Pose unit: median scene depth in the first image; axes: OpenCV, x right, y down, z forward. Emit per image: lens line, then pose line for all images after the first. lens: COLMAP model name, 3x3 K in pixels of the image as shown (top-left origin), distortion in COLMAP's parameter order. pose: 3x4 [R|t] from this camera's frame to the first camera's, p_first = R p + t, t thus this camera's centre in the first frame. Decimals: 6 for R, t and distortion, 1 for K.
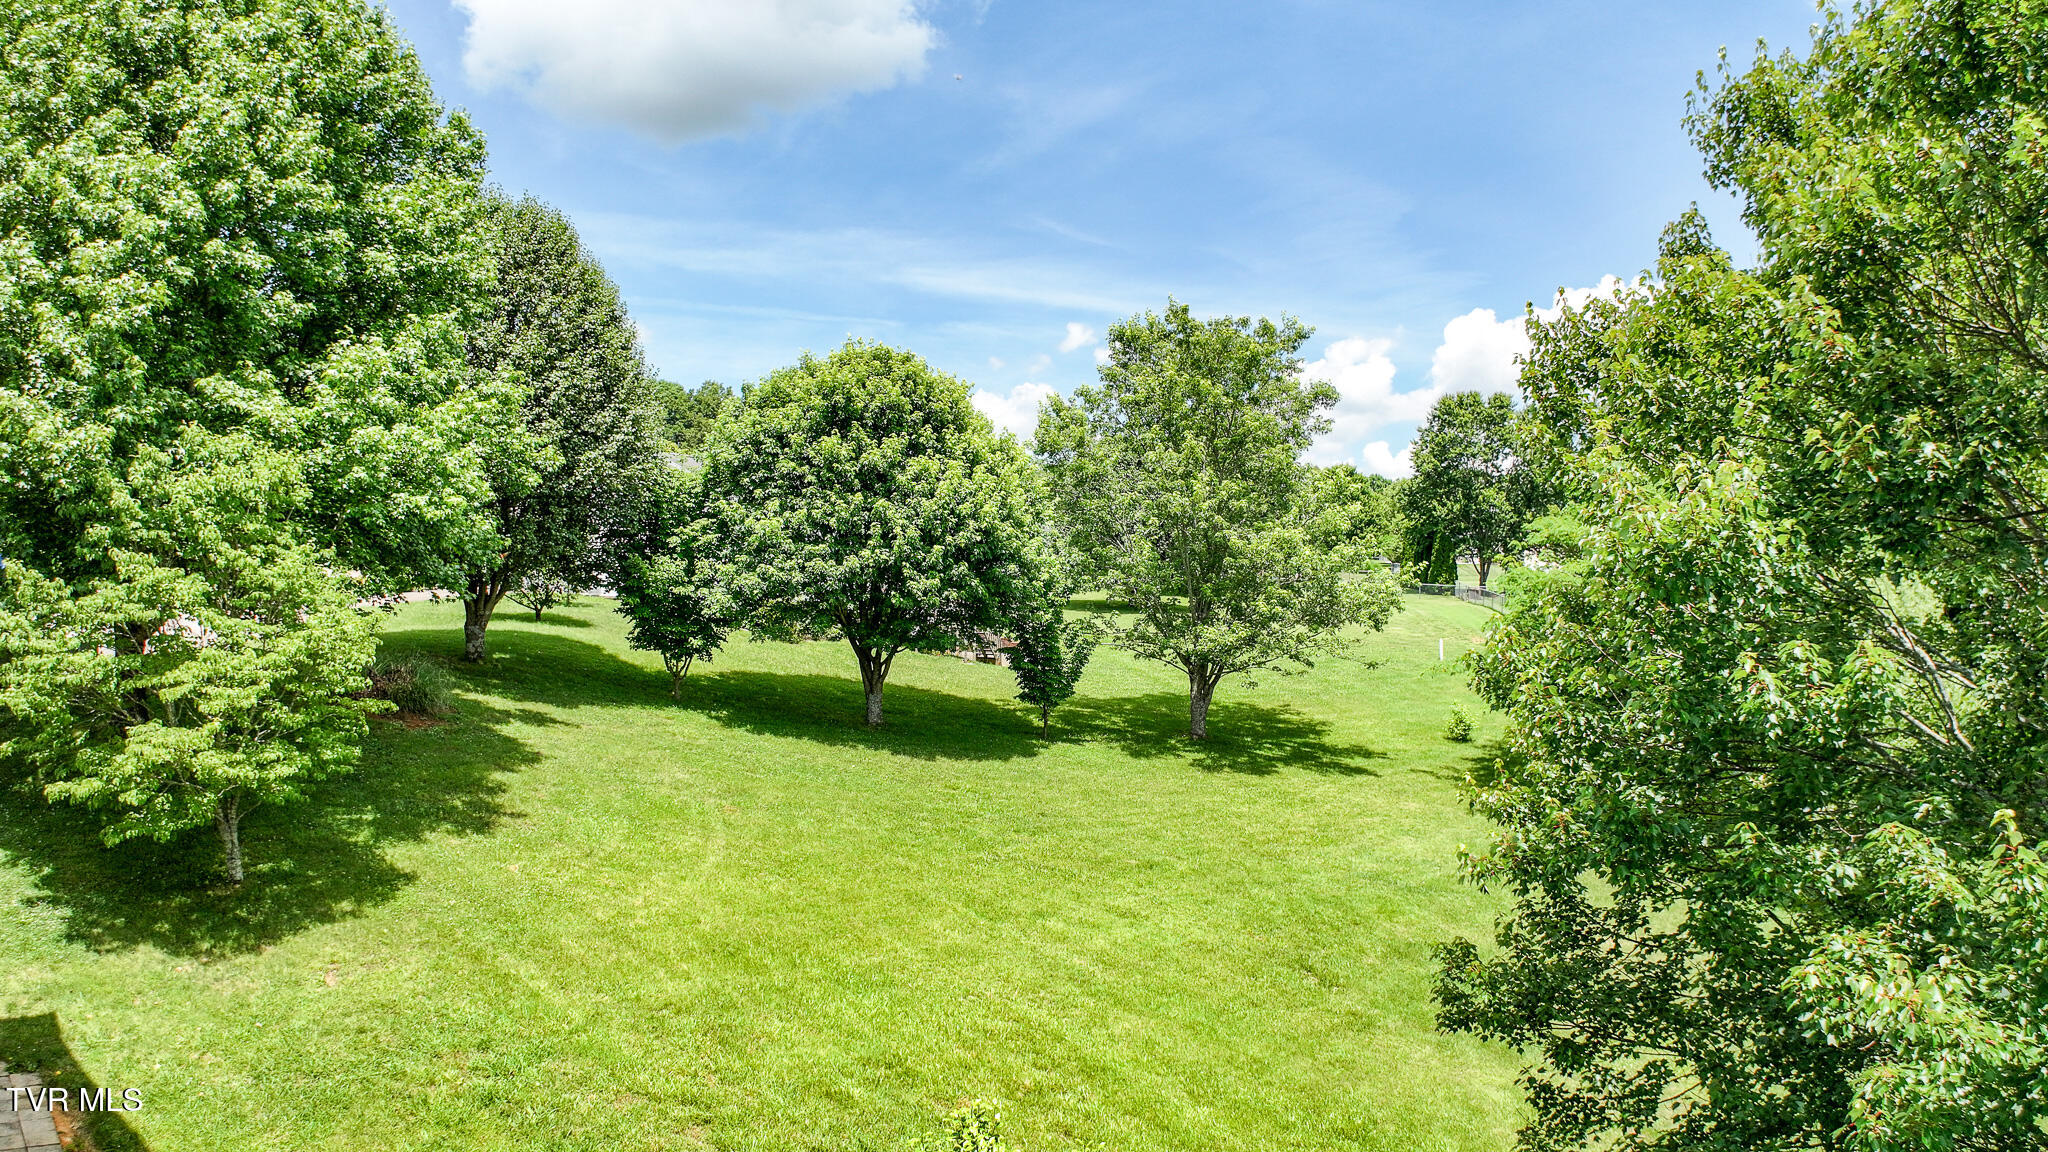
lens RADIAL K [[1272.6, 0, 1026.4], [0, 1272.6, 566.7], [0, 0, 1]] dist [-0.173455, 0.026361]
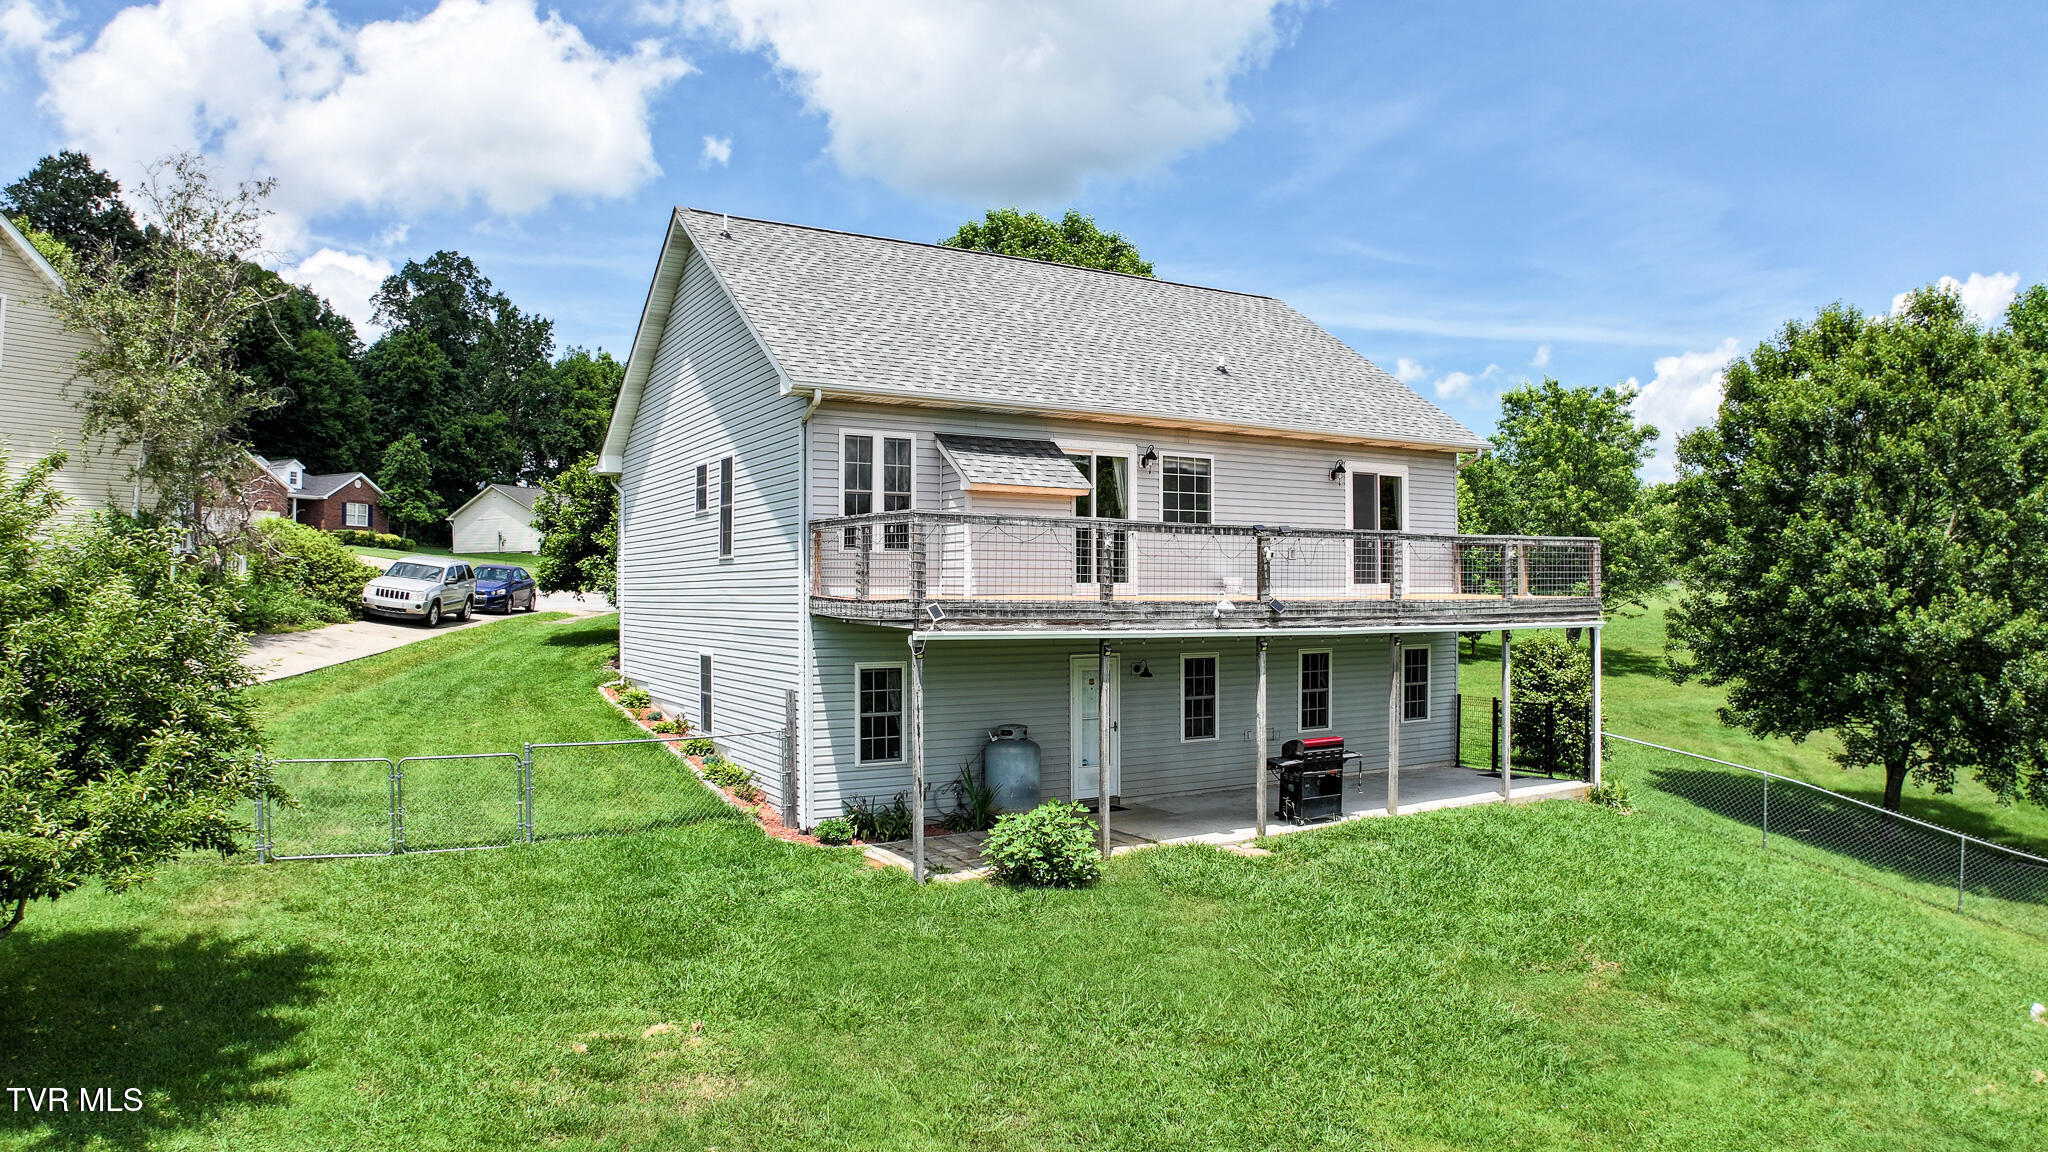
lens RADIAL K [[1271.3, 0, 1036.3], [0, 1271.3, 563.4], [0, 0, 1]] dist [-0.177450, 0.025897]
pose [[0.967196, -0.026207, -0.252674, -0.142113], [0.018921, 0.999333, -0.031225, 0.067873], [0.253324, 0.025420, 0.967047, -0.756335]]
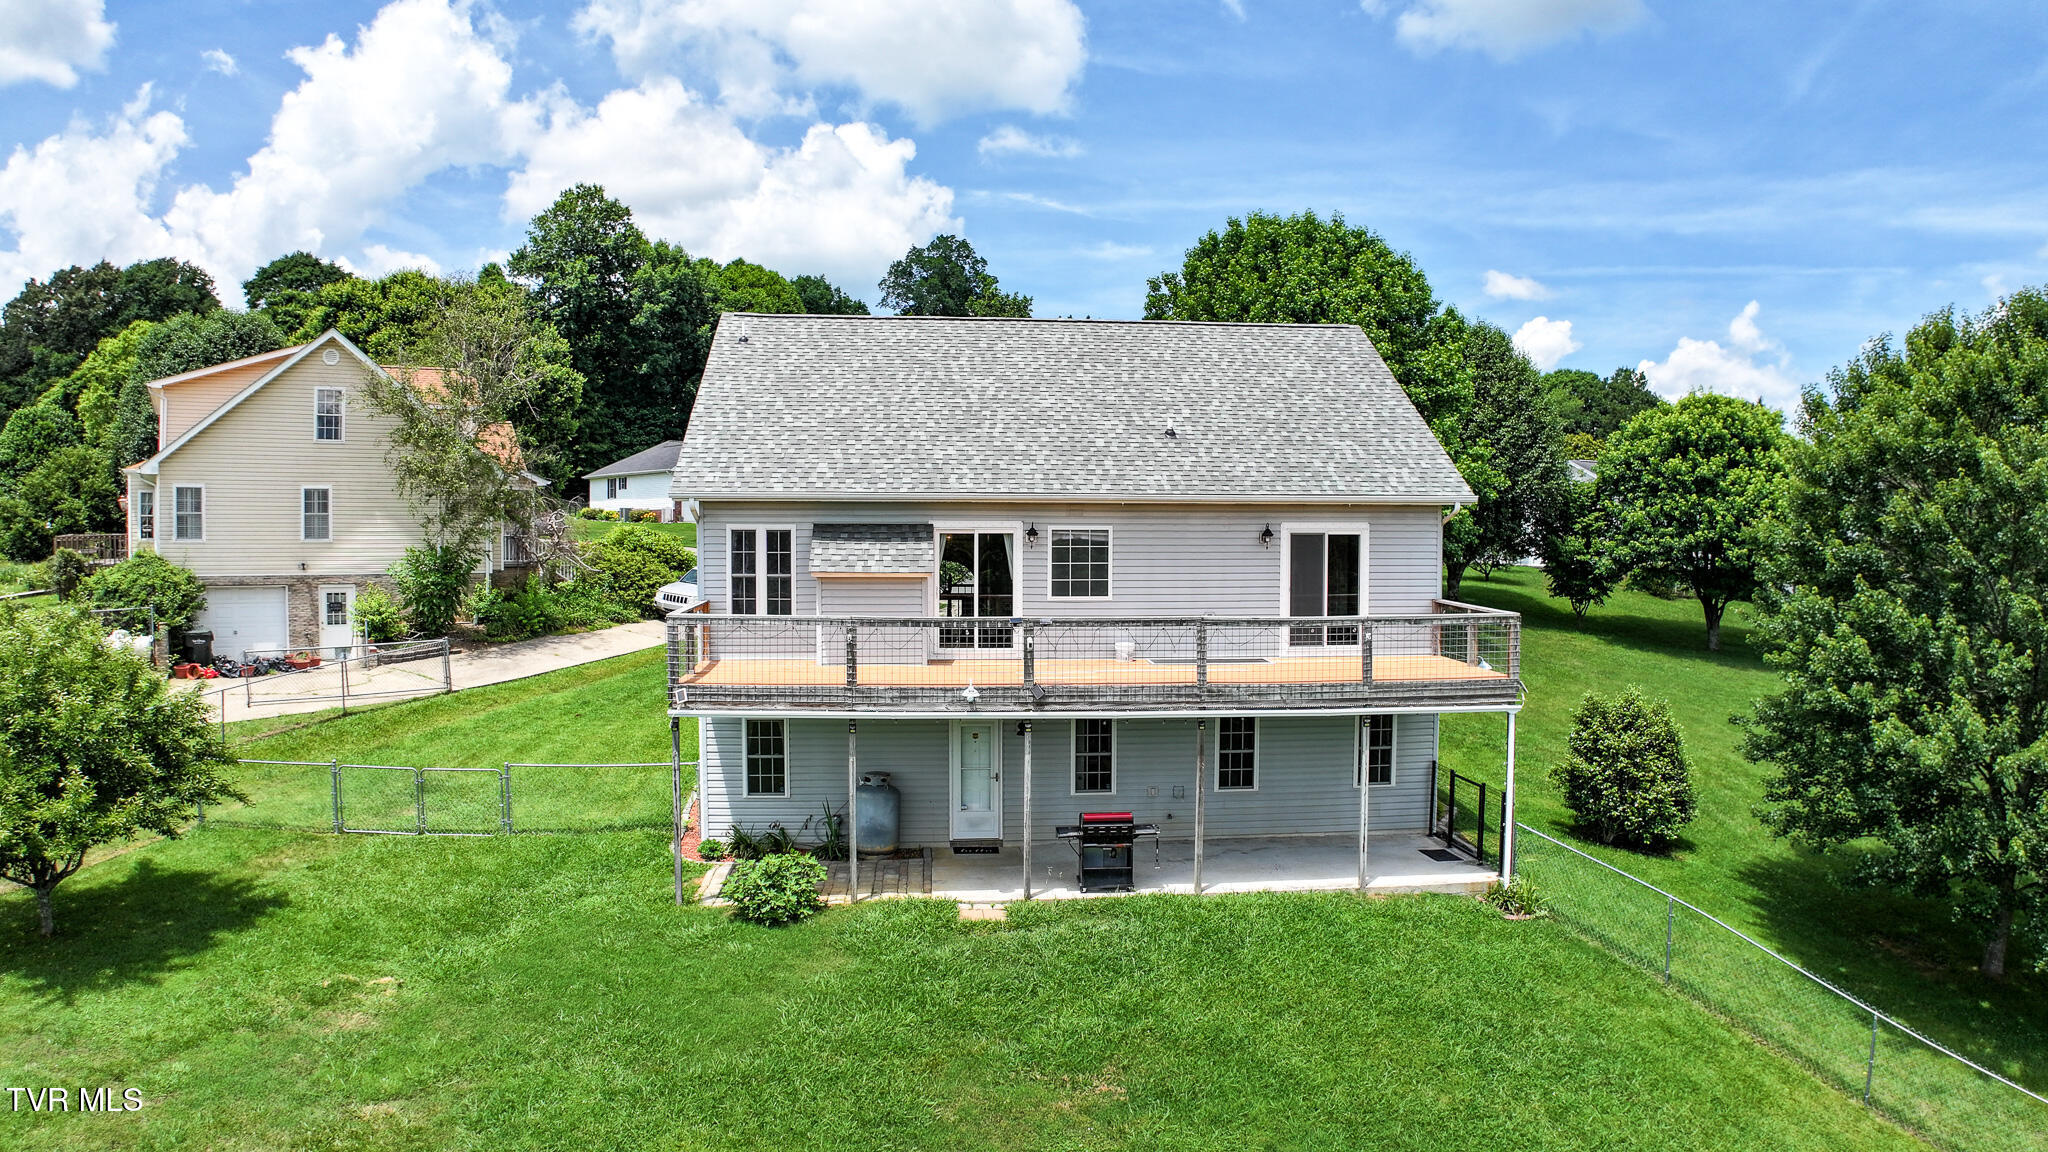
lens RADIAL K [[1271.3, 0, 1036.3], [0, 1271.3, 563.4], [0, 0, 1]] dist [-0.177450, 0.025897]
pose [[0.762372, -0.001007, -0.647138, 0.210178], [0.009747, 0.999903, 0.009926, 0.003971], [0.647066, -0.013875, 0.762308, -0.650051]]
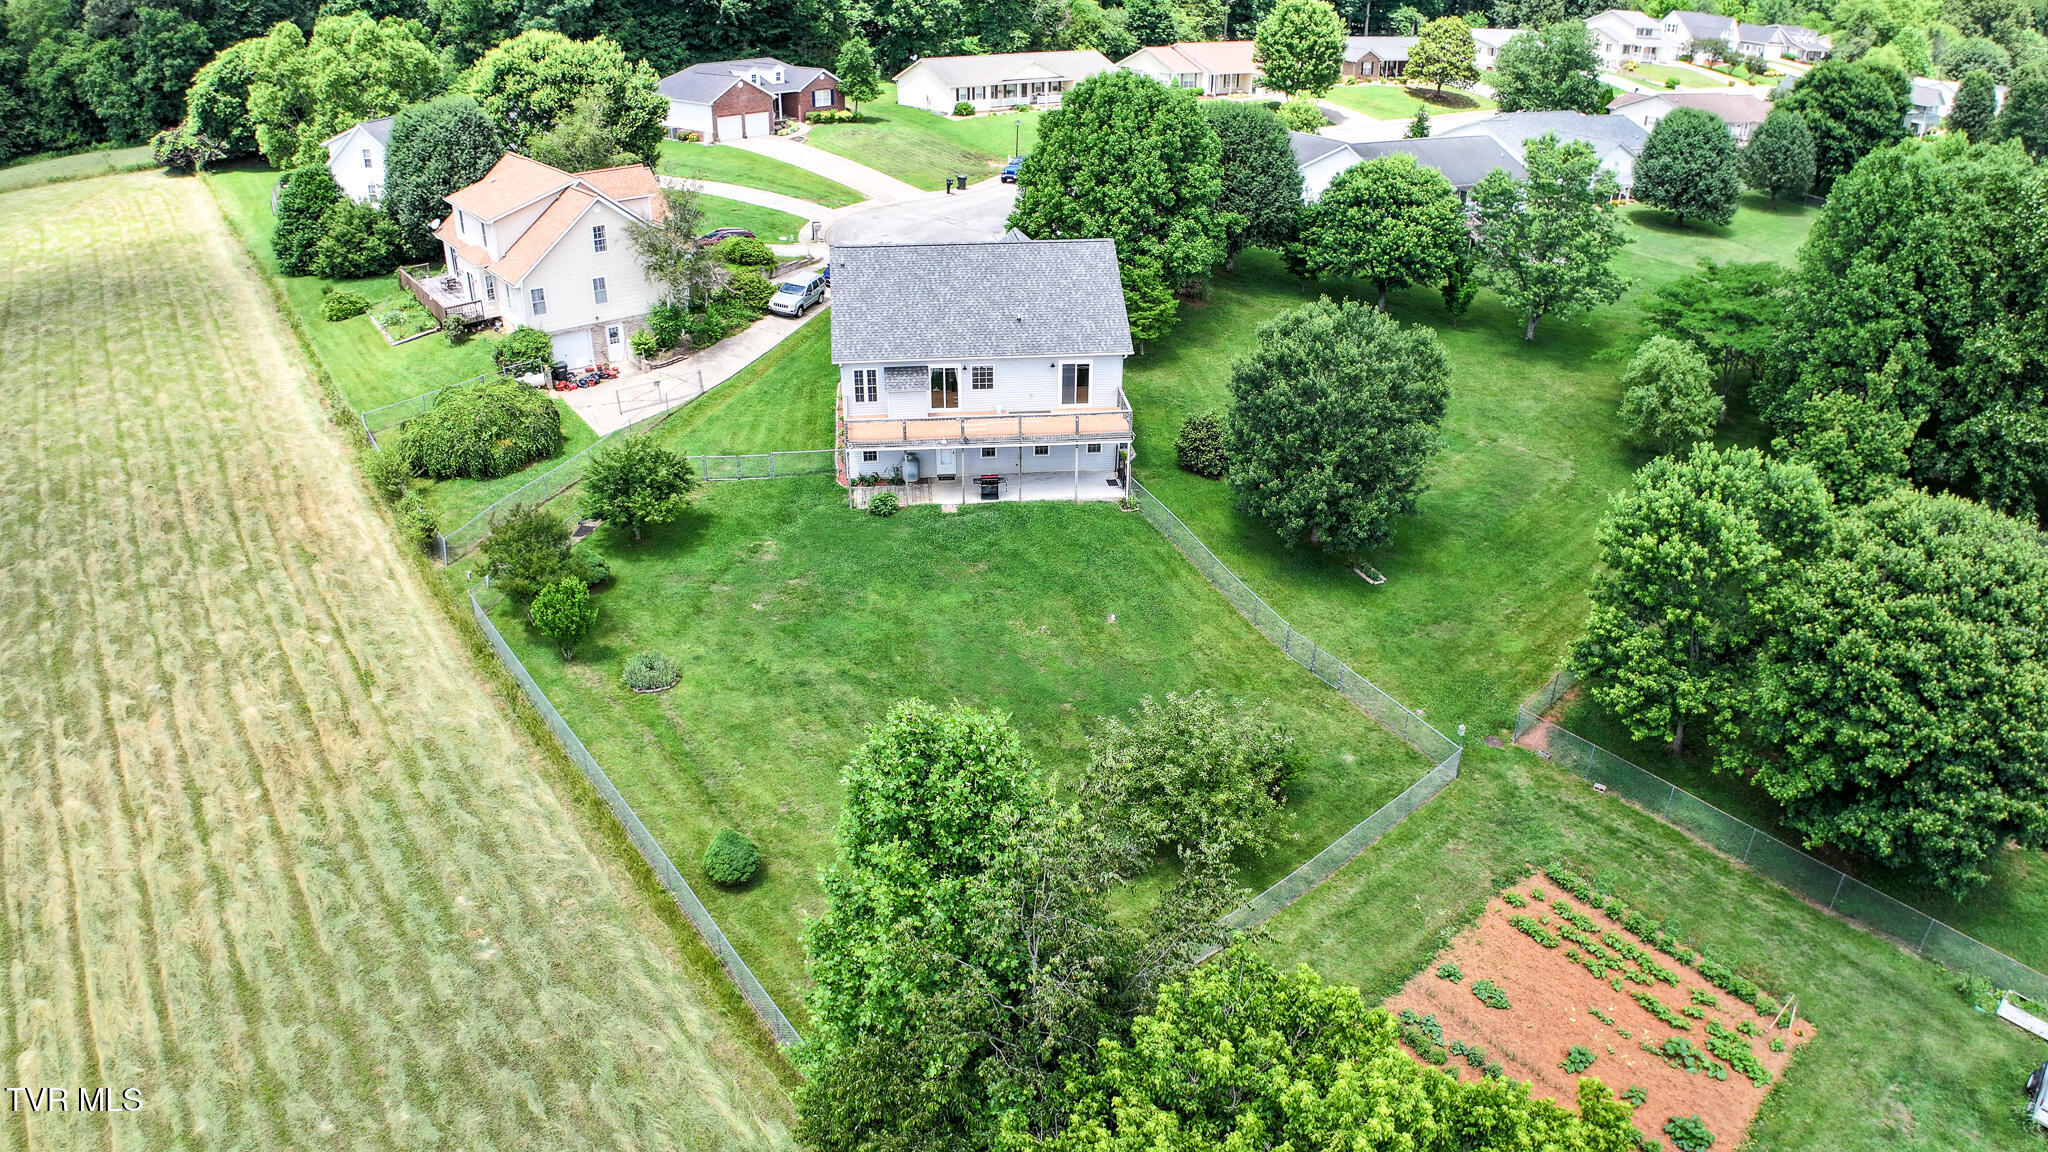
lens RADIAL K [[1271.3, 0, 1036.3], [0, 1271.3, 563.4], [0, 0, 1]] dist [-0.177450, 0.025897]
pose [[0.779152, 0.272338, -0.564583, 0.993857], [0.004371, 0.898306, 0.439349, -0.579973], [0.626820, -0.344788, 0.698726, -1.480795]]
